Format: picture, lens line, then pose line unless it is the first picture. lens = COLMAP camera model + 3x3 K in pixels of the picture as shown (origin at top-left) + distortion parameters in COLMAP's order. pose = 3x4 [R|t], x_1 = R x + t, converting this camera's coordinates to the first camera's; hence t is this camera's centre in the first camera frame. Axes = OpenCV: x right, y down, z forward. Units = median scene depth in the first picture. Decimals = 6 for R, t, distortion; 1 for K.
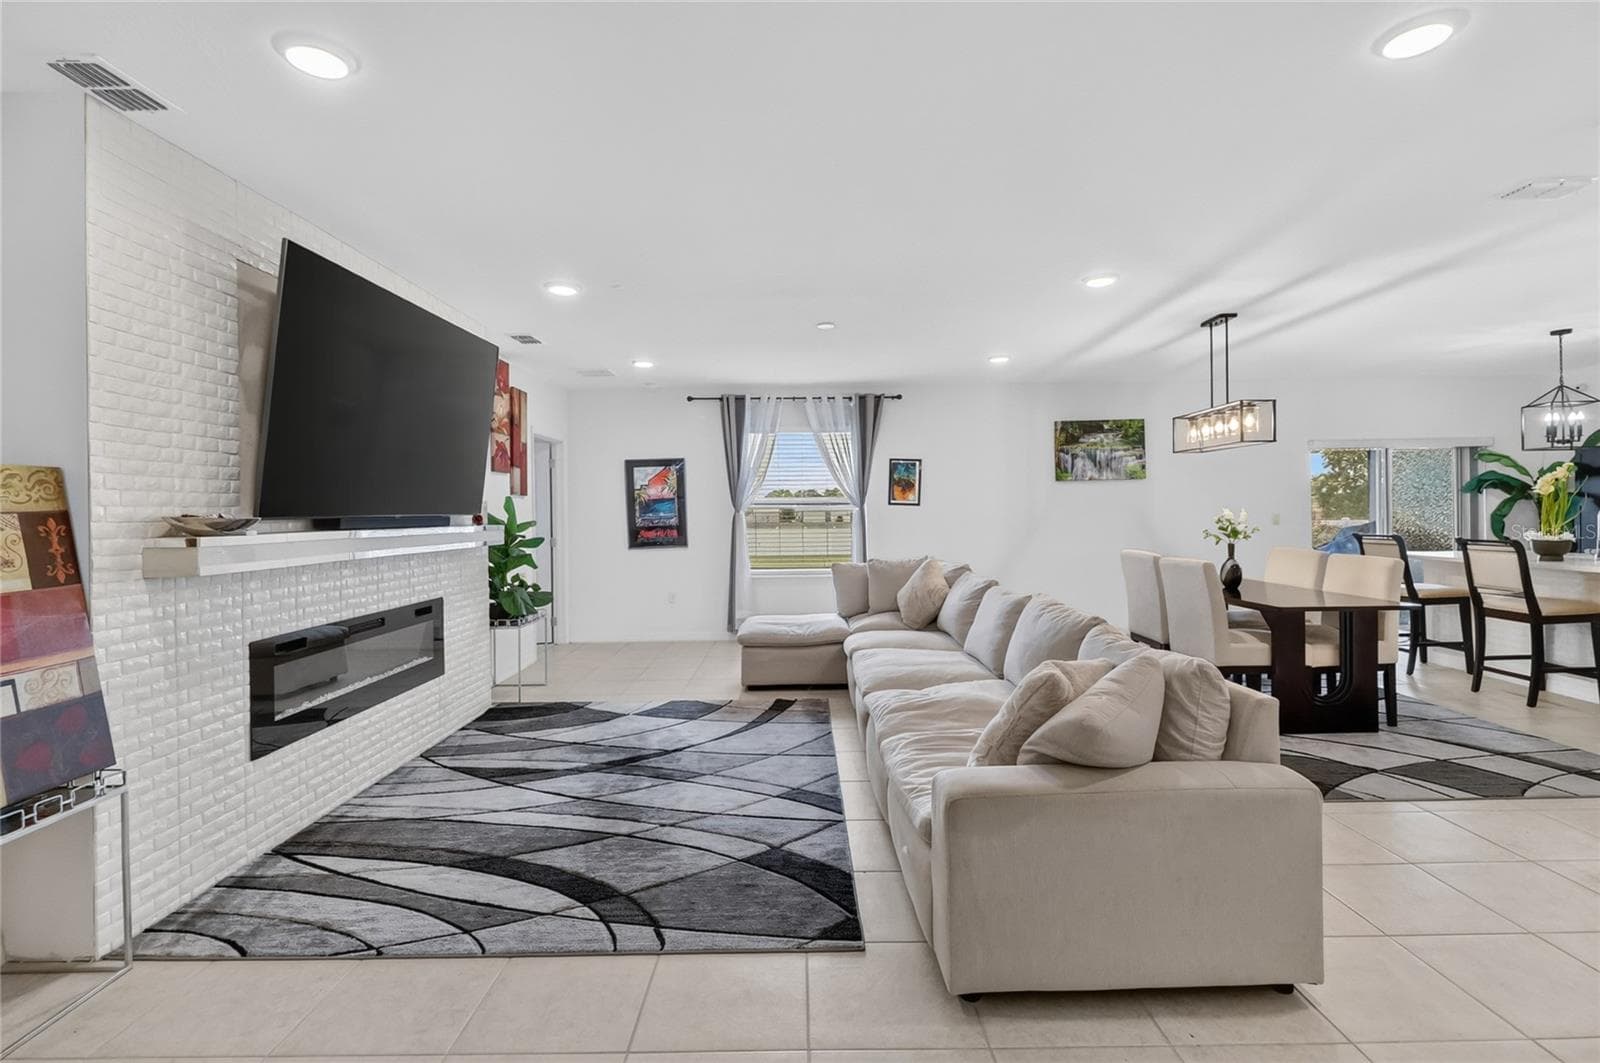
lens RADIAL K [[700.6, 0, 795.2], [0, 700.6, 505.2], [0, 0, 1]] dist [0.002047, 0.000215]
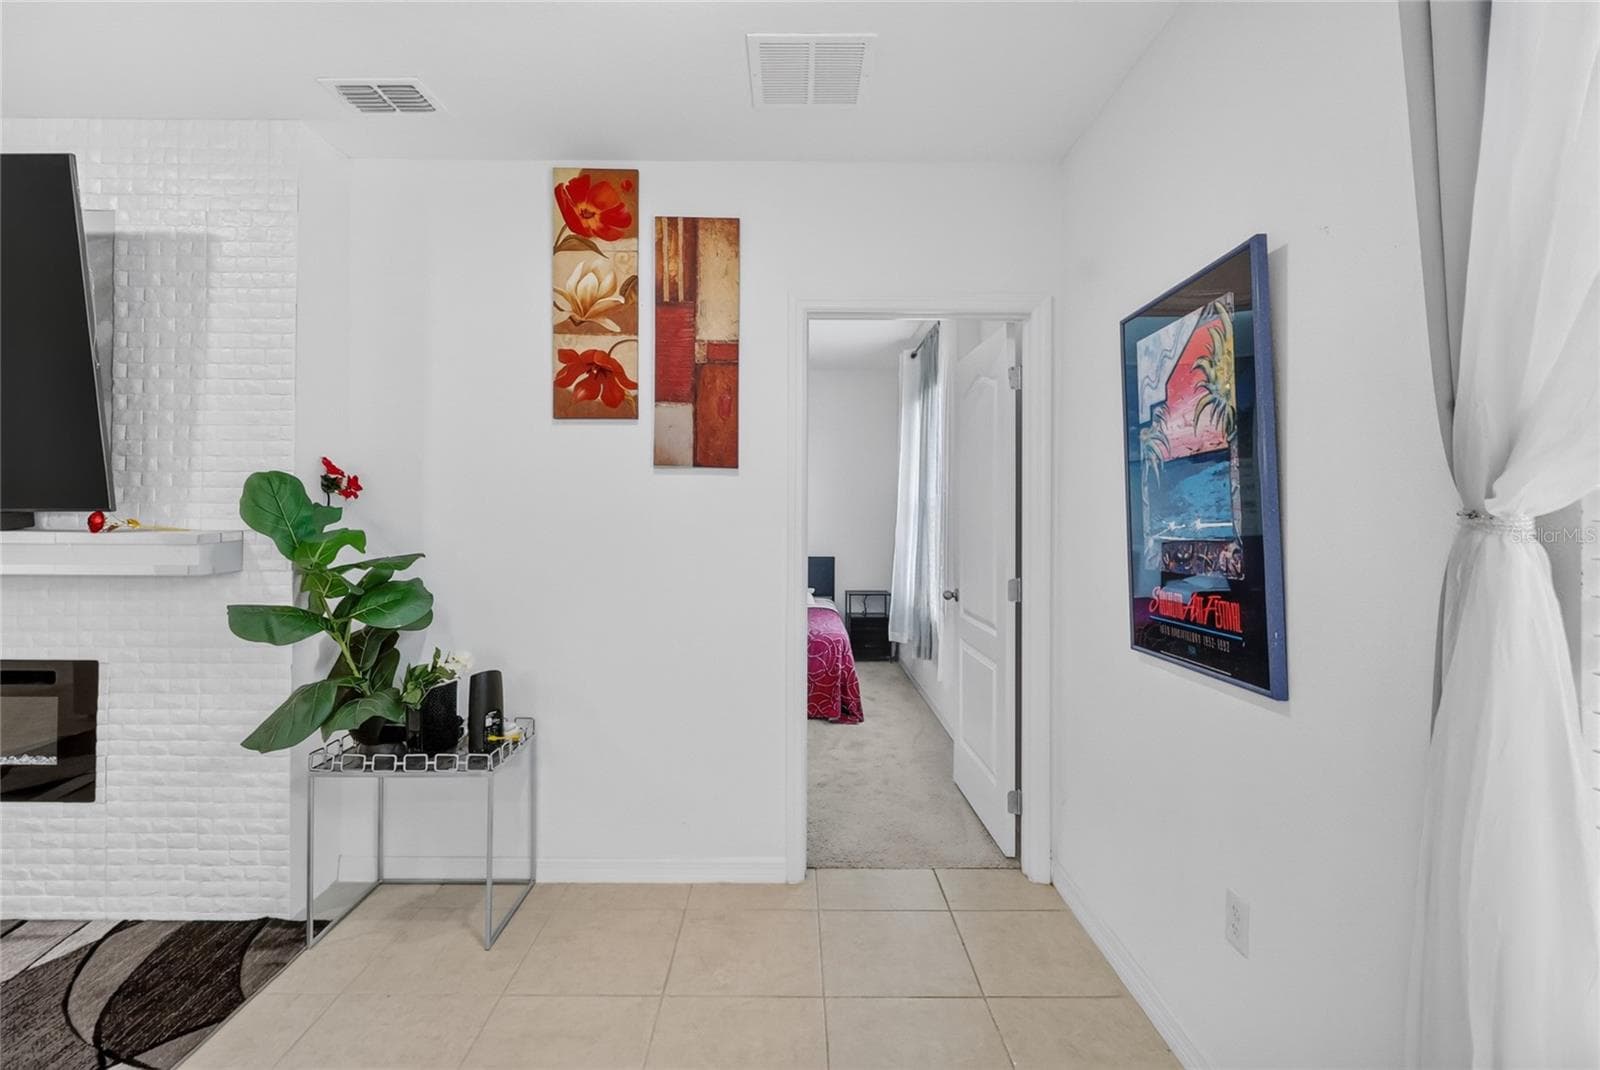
lens RADIAL K [[681.2, 0, 827.1], [0, 681.2, 497.4], [0, 0, 1]] dist [0.000929, 0.000199]
pose [[0.010941, -0.006578, -0.999919, 0.022296], [0.006197, 0.999960, -0.006510, 0.005622], [0.999921, -0.006125, 0.010981, 0.874955]]
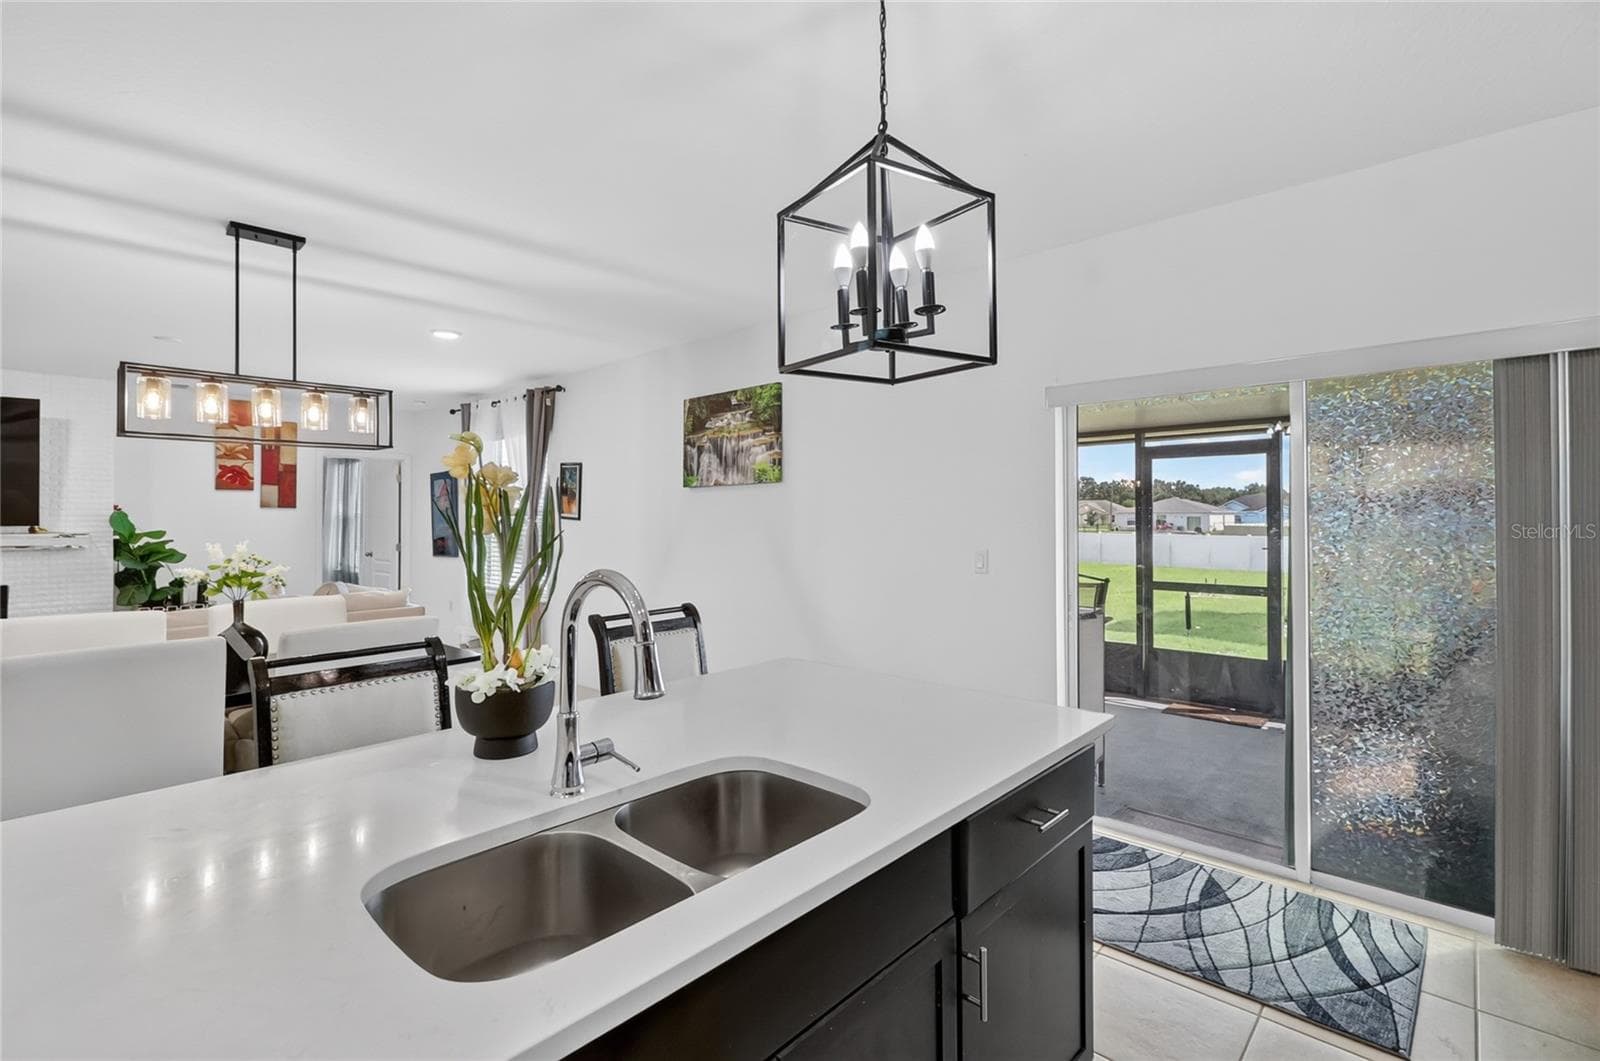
lens RADIAL K [[732.4, 0, 802.8], [0, 732.4, 510.4], [0, 0, 1]] dist [0.001340, 0.000380]
pose [[0.732710, 0.008742, -0.680485, 0.940439], [-0.002140, 0.999942, 0.010542, -0.020322], [0.680538, -0.006268, 0.732686, 0.557902]]
